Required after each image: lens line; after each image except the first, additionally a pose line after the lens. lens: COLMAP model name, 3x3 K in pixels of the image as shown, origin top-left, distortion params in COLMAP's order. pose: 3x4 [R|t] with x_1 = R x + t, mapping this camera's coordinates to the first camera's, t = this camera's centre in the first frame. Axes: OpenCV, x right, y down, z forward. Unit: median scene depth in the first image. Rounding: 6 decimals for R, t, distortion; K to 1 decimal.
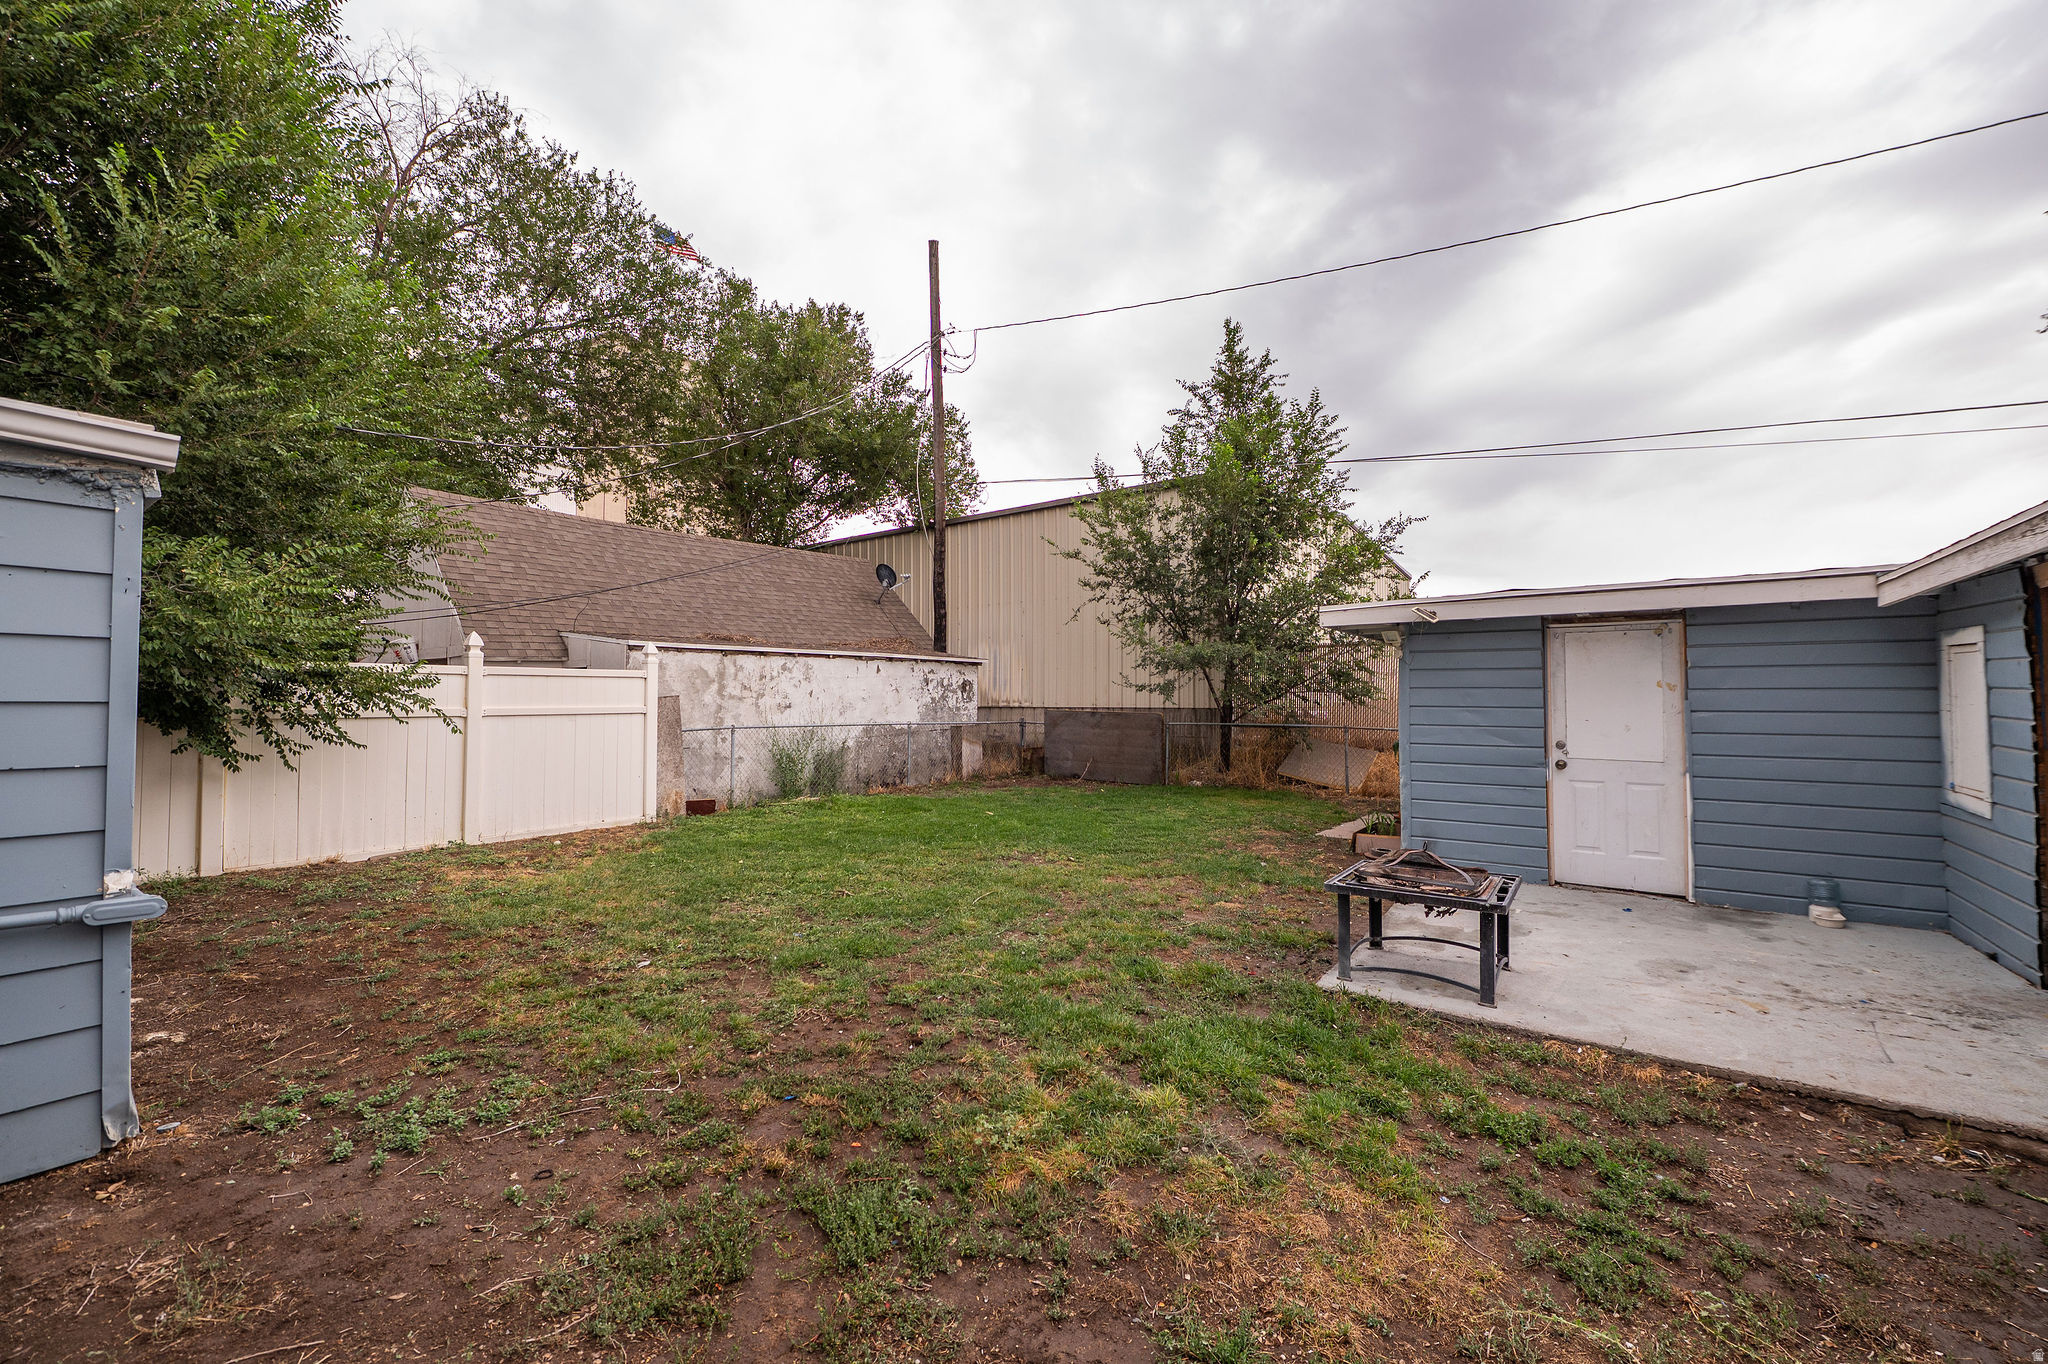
lens RADIAL K [[804.2, 0, 1024.0], [0, 804.2, 682.0], [0, 0, 1]] dist [0.000824, -0.000014]
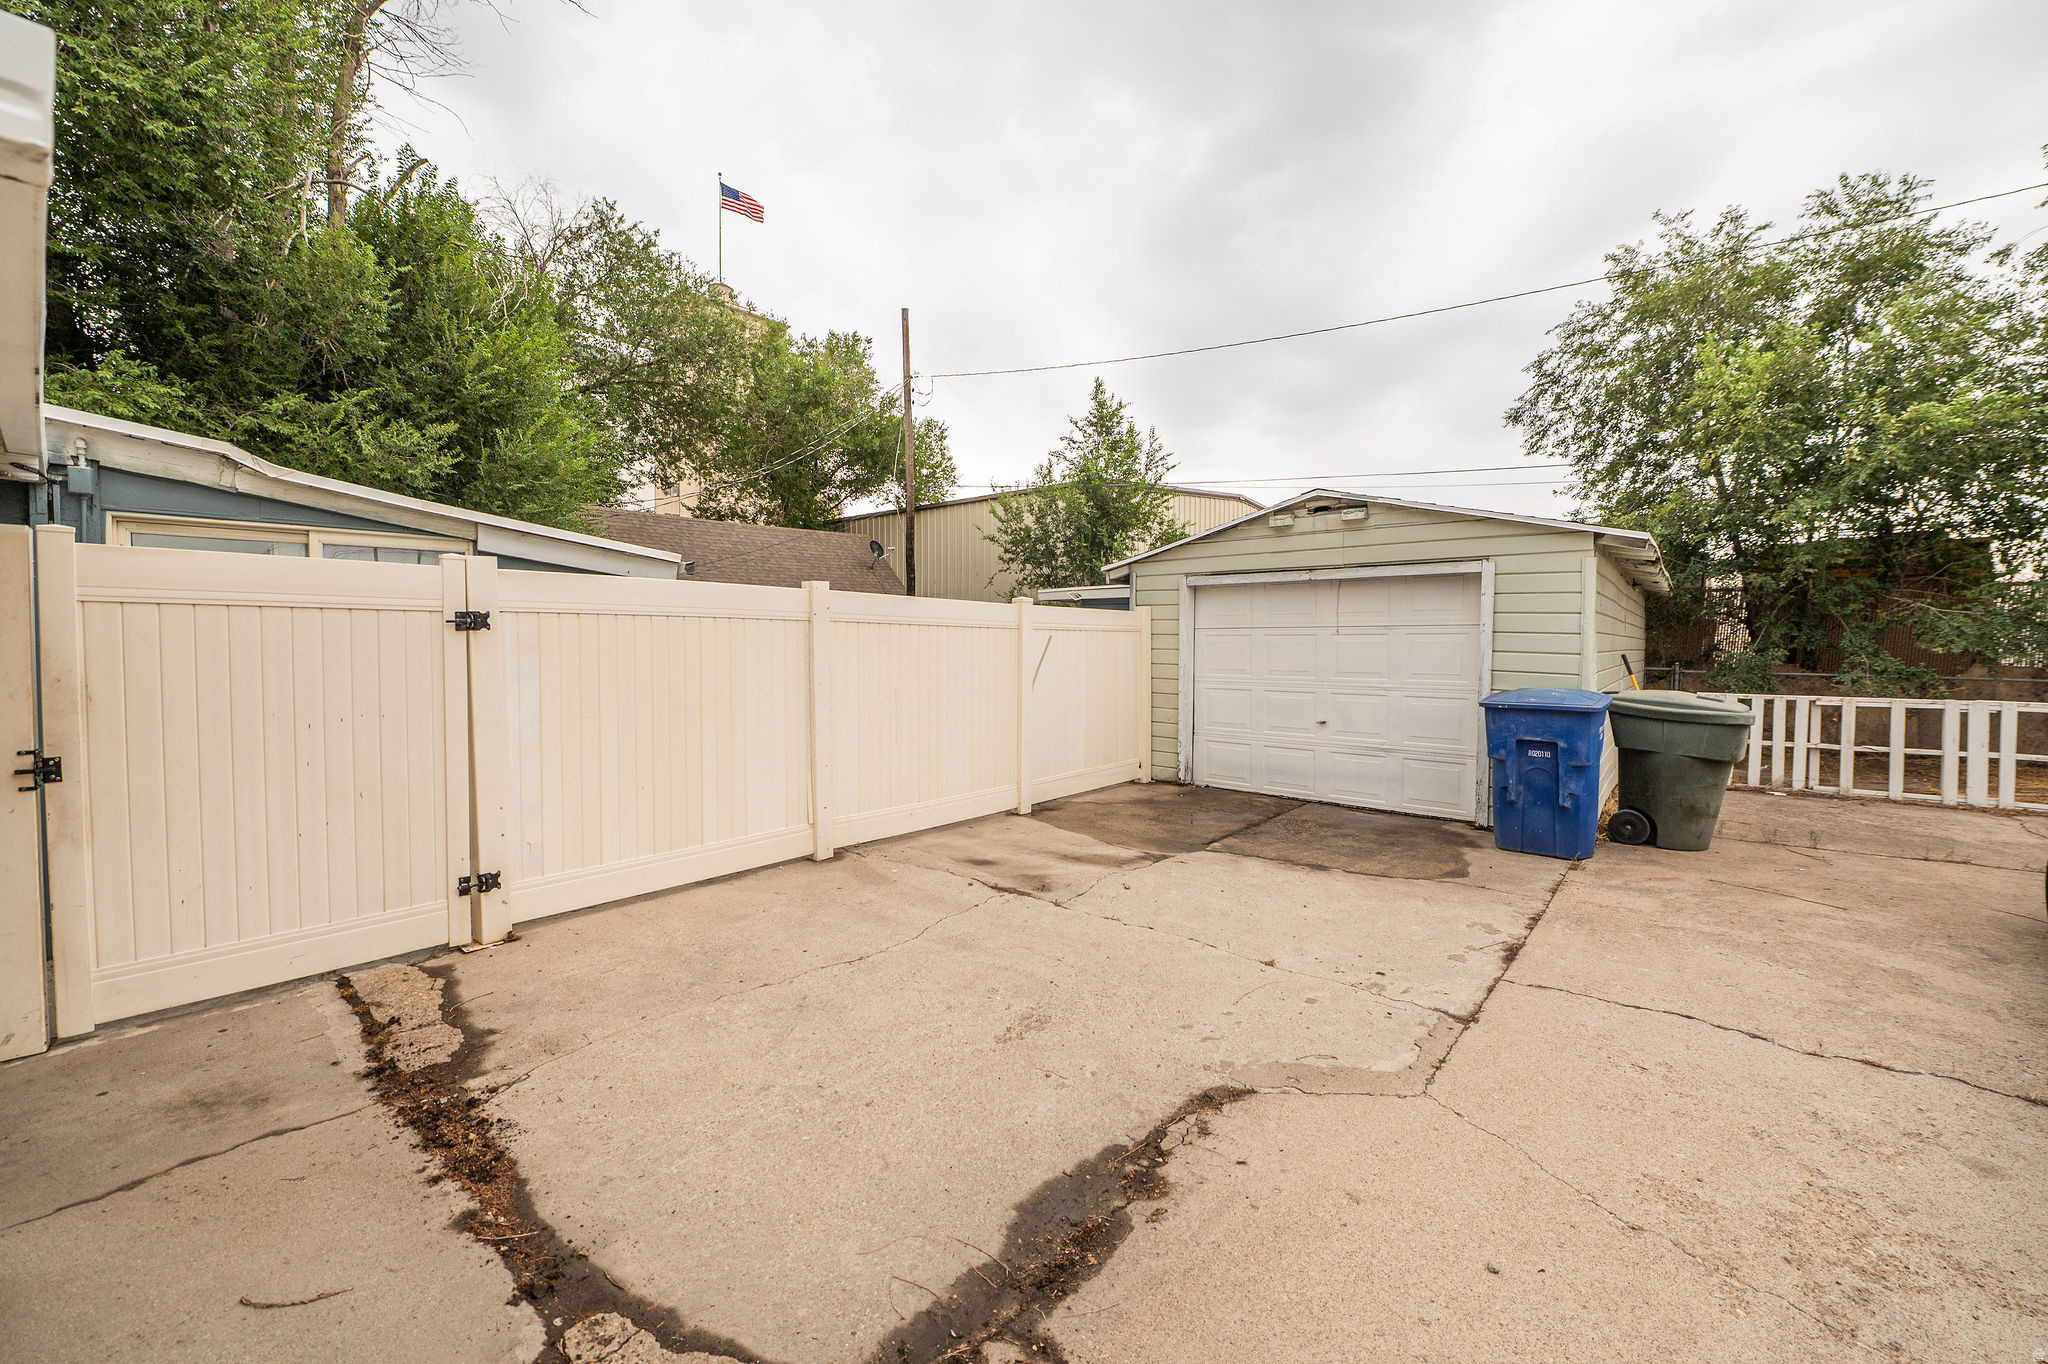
lens RADIAL K [[823.9, 0, 1024.0], [0, 823.9, 682.0], [0, 0, 1]] dist [-0.001475, -0.000284]
pose [[0.996358, 0.016281, -0.083695, 0.176766], [-0.010553, 0.997600, 0.068429, -0.001242], [0.084609, -0.067297, 0.994139, -0.357240]]
